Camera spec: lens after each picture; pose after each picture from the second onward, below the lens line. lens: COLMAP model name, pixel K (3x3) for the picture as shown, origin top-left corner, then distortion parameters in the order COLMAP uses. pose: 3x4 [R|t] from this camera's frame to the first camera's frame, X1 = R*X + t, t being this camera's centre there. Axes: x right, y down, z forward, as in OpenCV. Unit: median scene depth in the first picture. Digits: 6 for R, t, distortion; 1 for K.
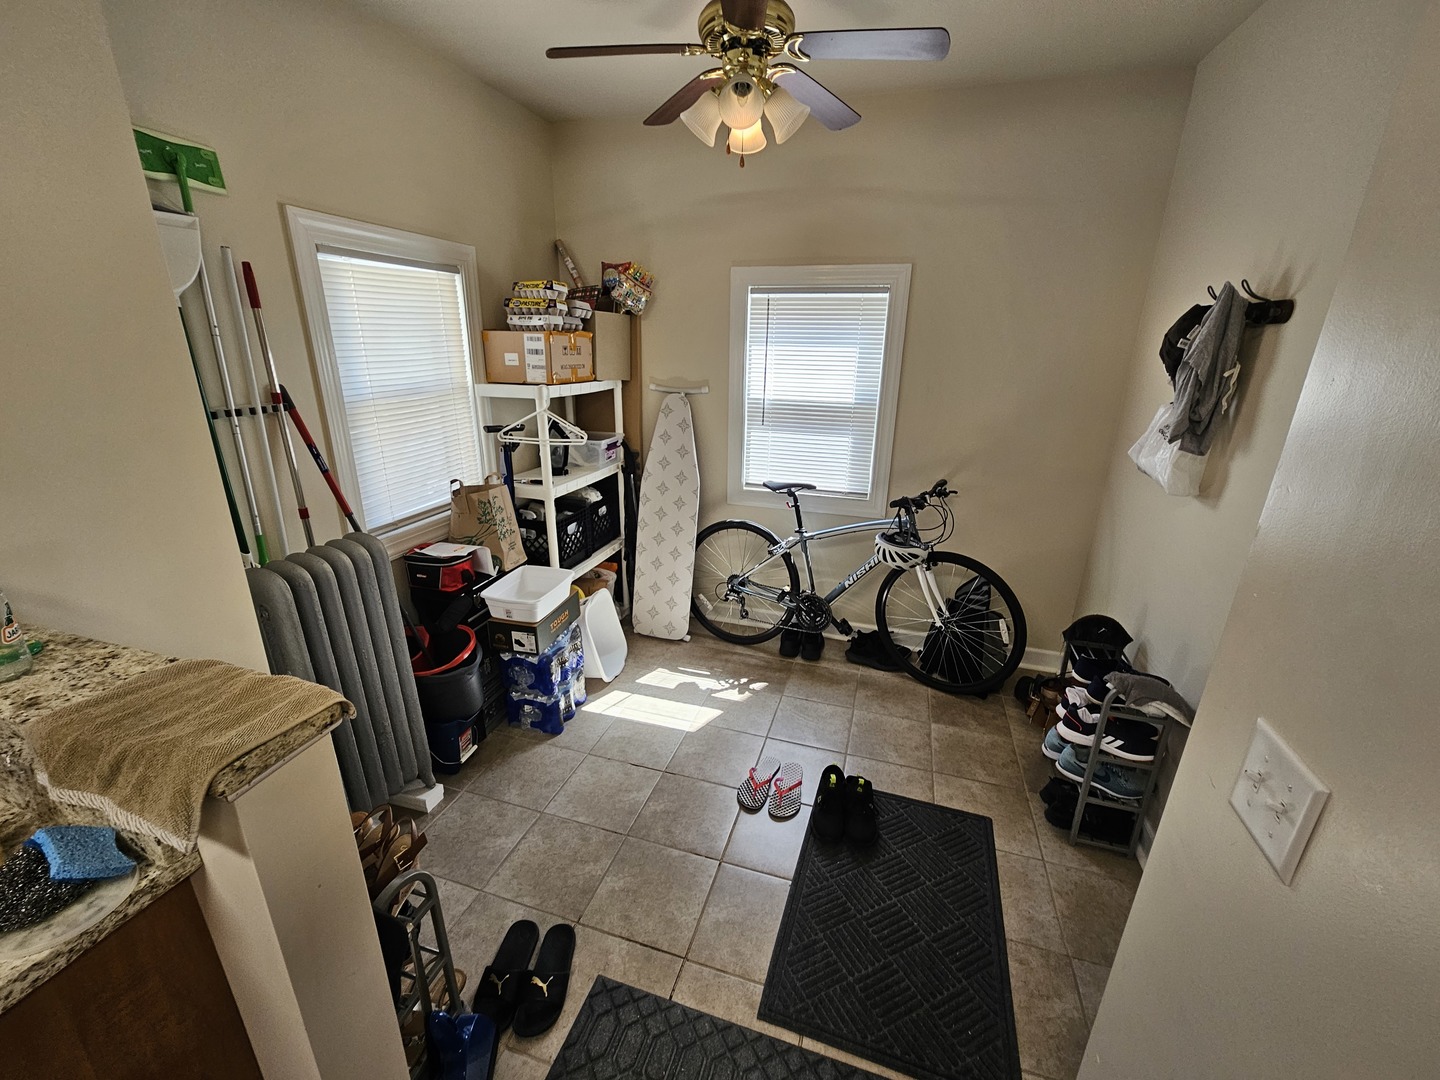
lens RADIAL K [[596.3, 0, 716.3], [0, 596.3, 537.5], [0, 0, 1]] dist [-0.007855, 0.003098]
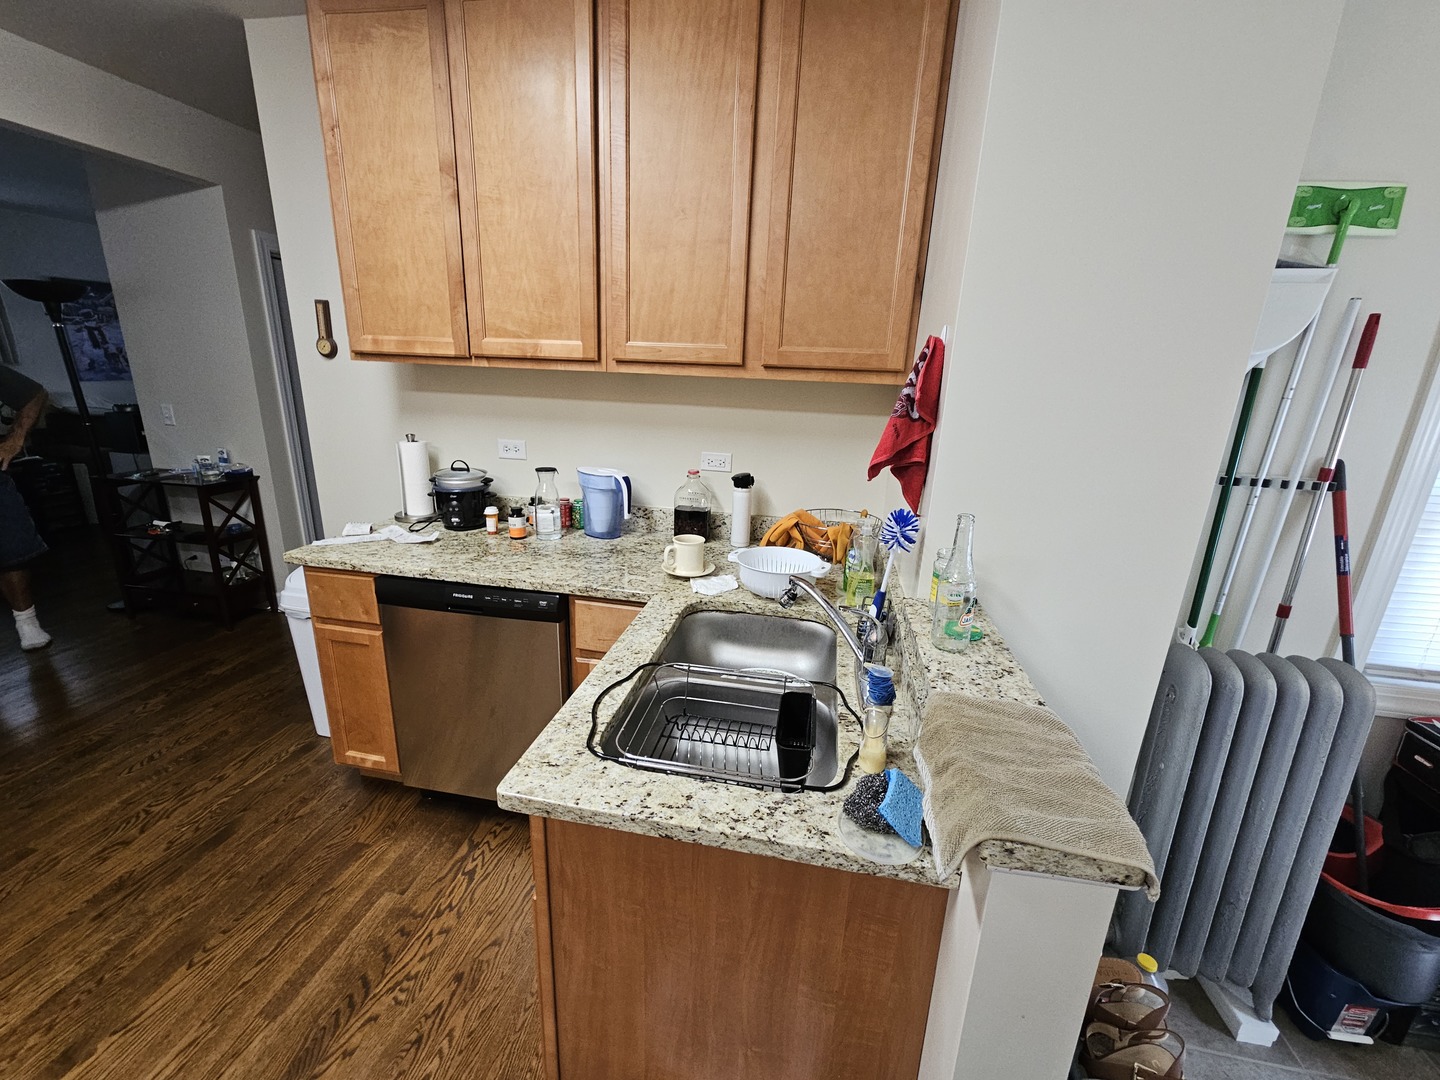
lens RADIAL K [[596.3, 0, 716.3], [0, 596.3, 537.5], [0, 0, 1]] dist [-0.007855, 0.003098]
pose [[0.119134, 0.265456, -0.956734, -0.035125], [-0.348944, 0.913321, 0.209960, -0.038178], [0.929540, 0.308833, 0.201437, 0.088415]]
